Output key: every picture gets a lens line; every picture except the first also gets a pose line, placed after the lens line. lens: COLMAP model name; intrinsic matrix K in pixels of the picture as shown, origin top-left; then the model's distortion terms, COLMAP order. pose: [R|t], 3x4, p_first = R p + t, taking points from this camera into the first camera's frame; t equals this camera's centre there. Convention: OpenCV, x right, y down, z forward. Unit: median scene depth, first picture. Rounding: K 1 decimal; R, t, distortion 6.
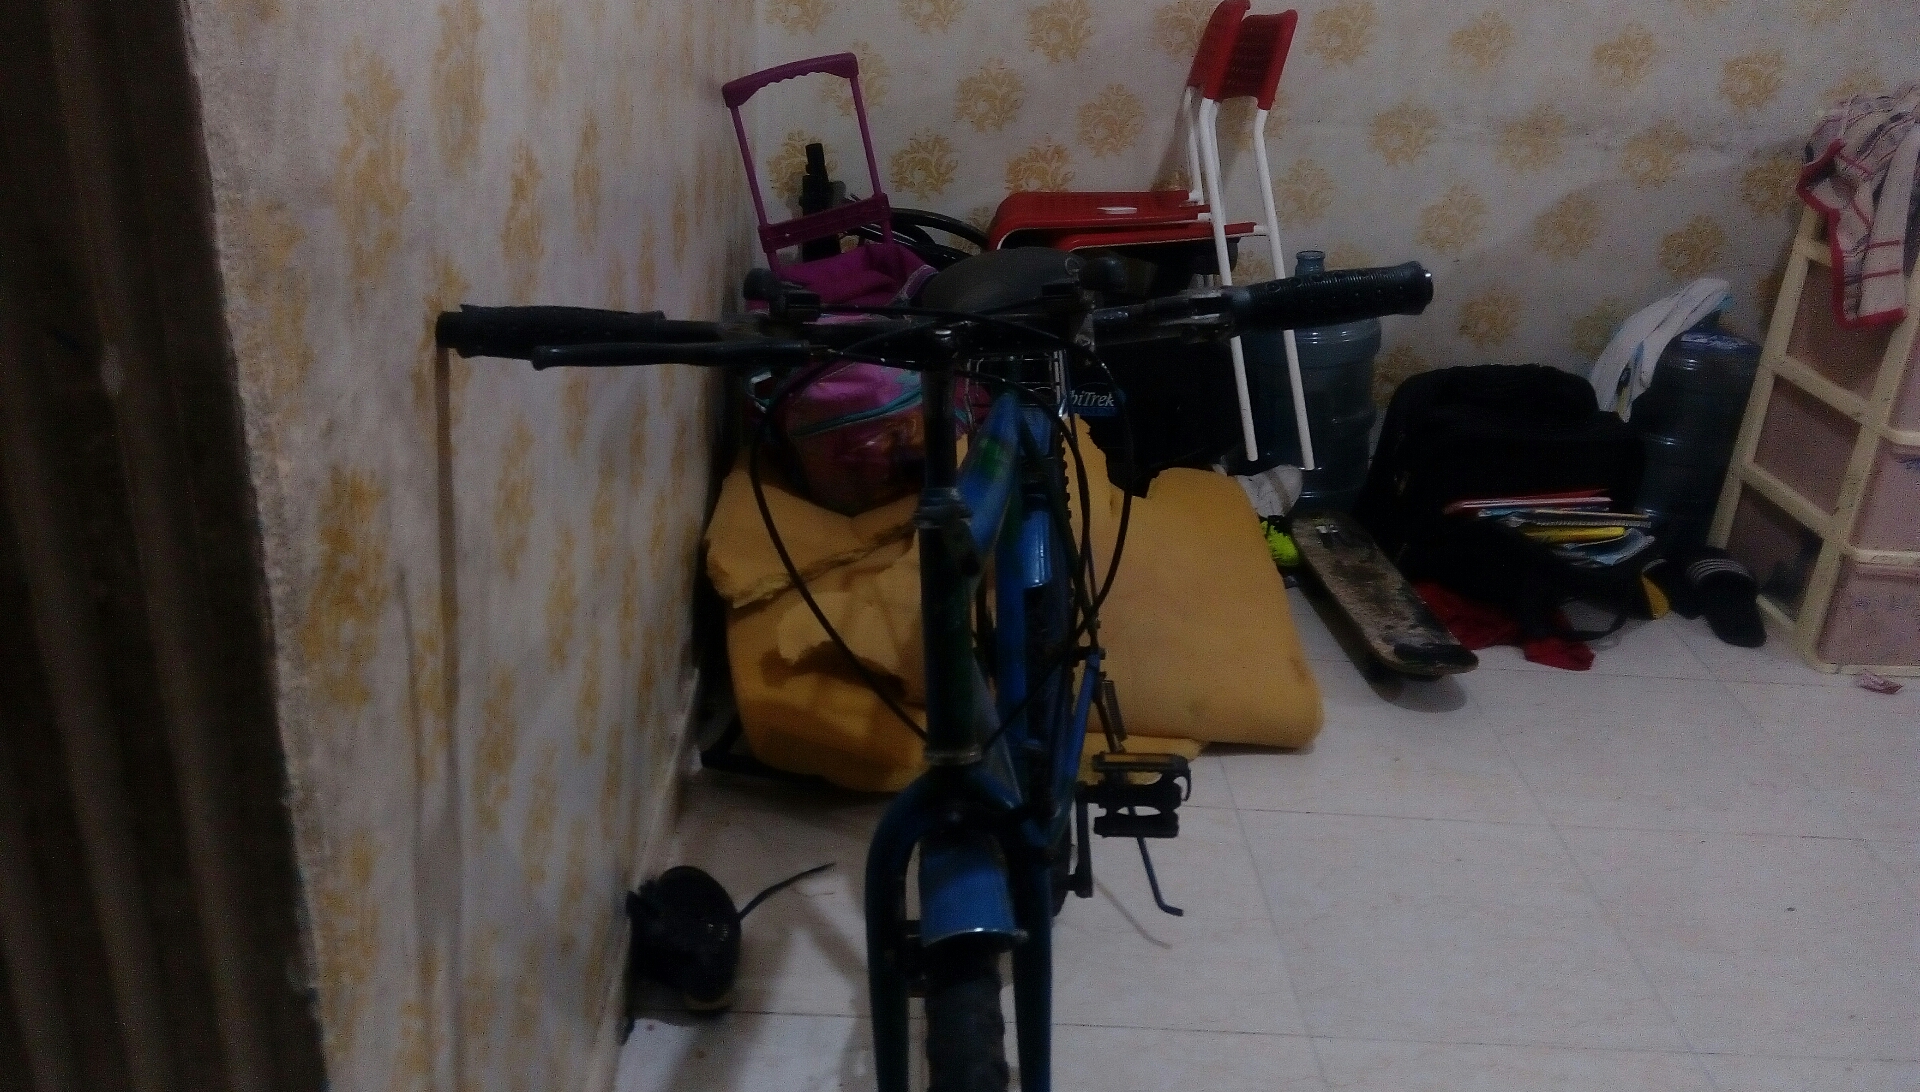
lens RADIAL K [[1665.3, 0, 960.0], [0, 1665.3, 546.0], [0, 0, 1]] dist [0.171414, -0.274578]
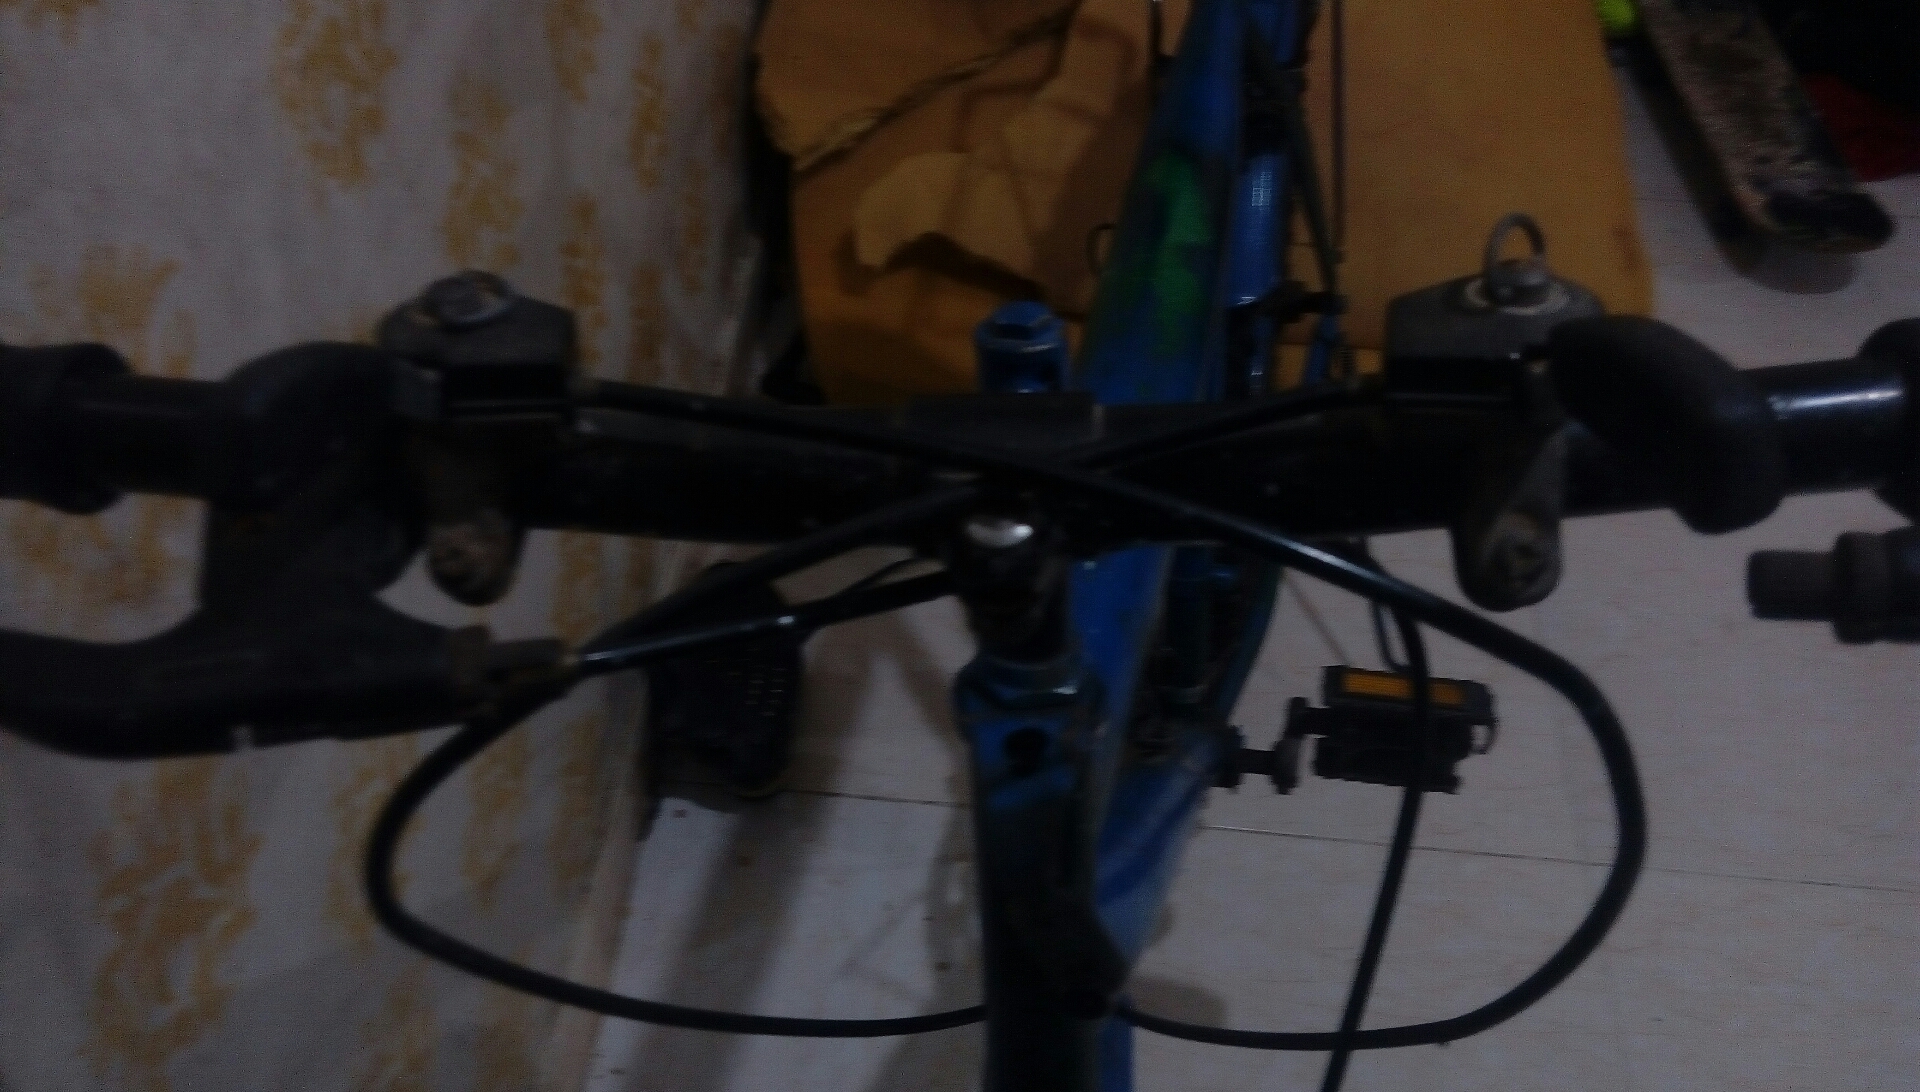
lens RADIAL K [[1665.3, 0, 960.0], [0, 1665.3, 546.0], [0, 0, 1]] dist [0.171414, -0.274578]
pose [[0.994622, 0.050883, -0.090214, 0.001652], [-0.009076, 0.910476, 0.413462, -0.108040], [0.103176, -0.410419, 0.906041, 0.317717]]
